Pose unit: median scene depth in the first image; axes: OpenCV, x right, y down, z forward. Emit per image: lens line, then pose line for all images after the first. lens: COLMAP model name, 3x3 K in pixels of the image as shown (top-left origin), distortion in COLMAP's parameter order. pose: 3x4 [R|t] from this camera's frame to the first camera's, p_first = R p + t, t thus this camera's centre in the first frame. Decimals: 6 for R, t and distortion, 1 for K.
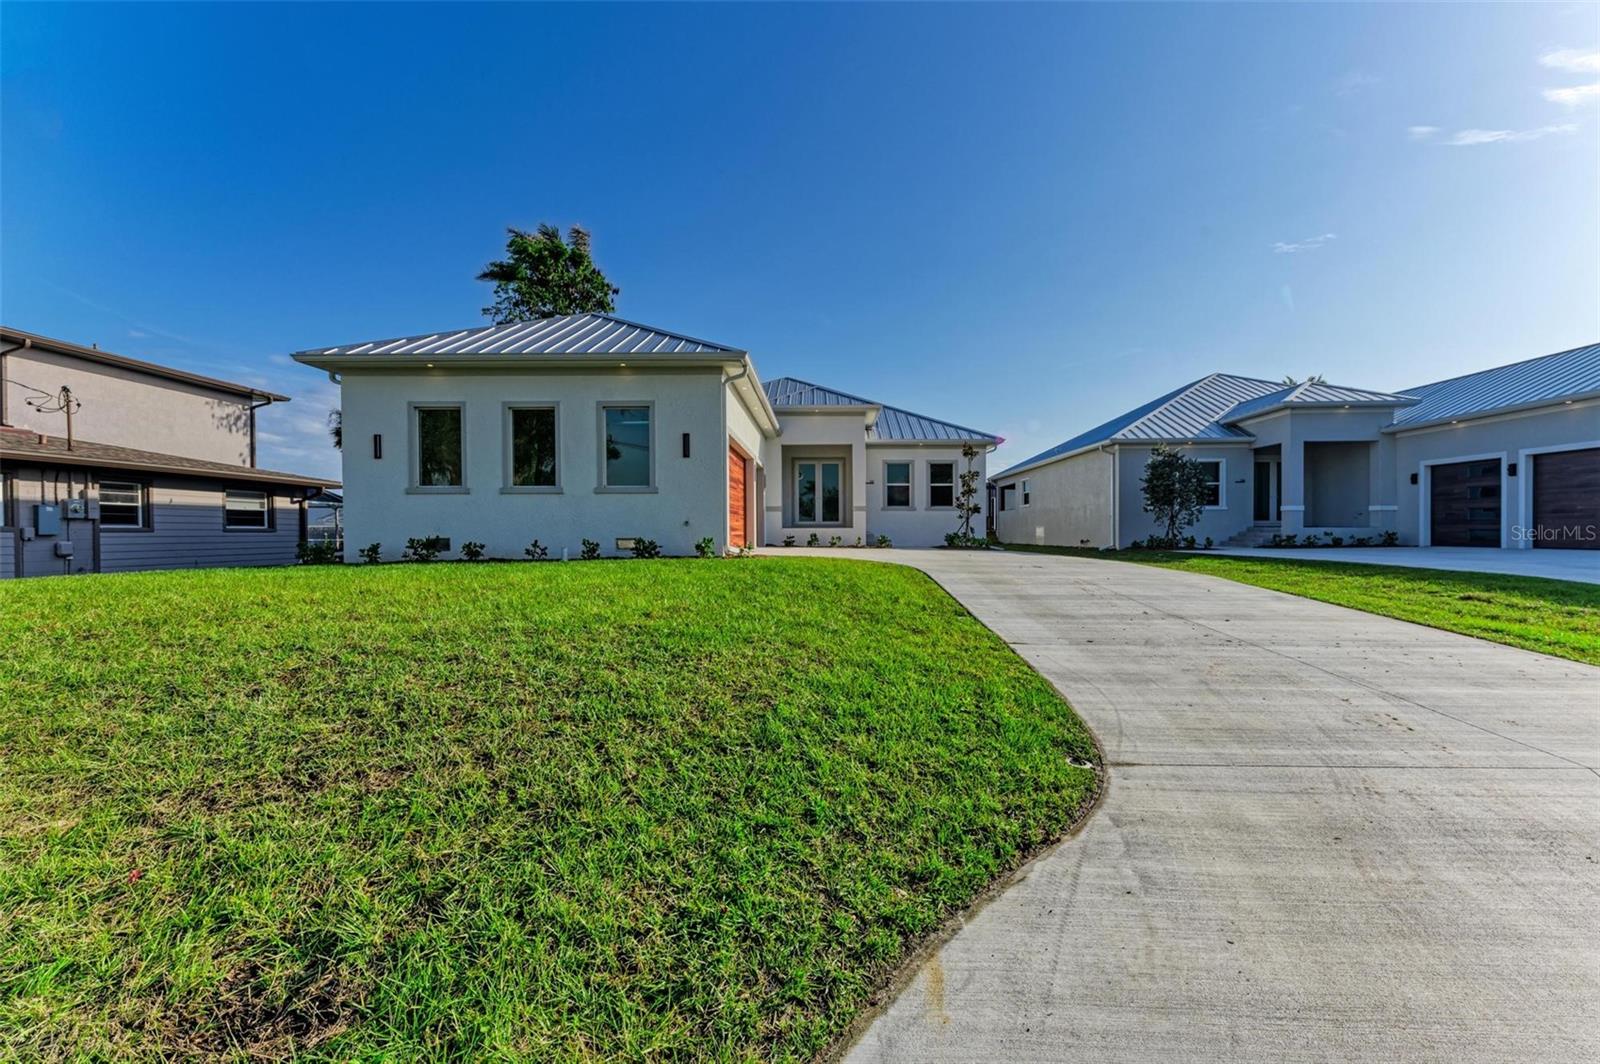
lens RADIAL K [[691.3, 0, 812.6], [0, 691.3, 535.4], [0, 0, 1]] dist [0.007770, -0.002552]
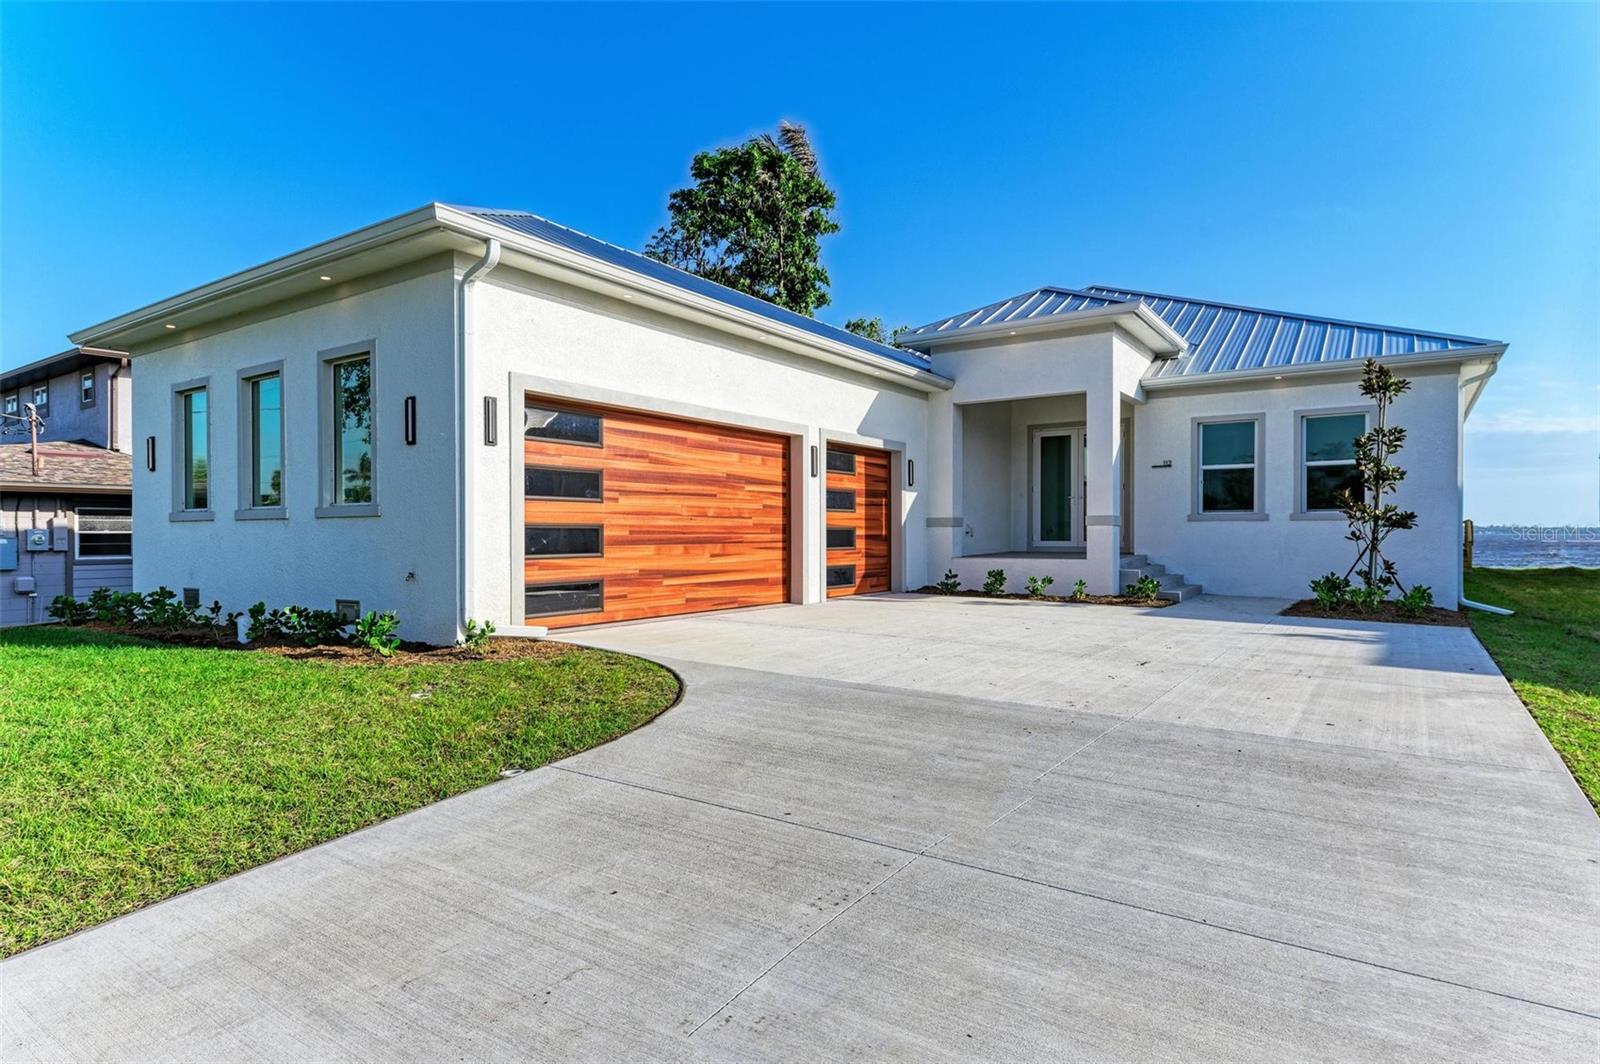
lens RADIAL K [[870.5, 0, 796.9], [0, 870.5, 536.5], [0, 0, 1]] dist [0.008358, 0.002379]
pose [[0.833621, 0.001362, -0.552335, 0.336186], [-0.001605, 0.999999, 0.000044, -0.039286], [0.552334, 0.000850, 0.833622, 0.530934]]
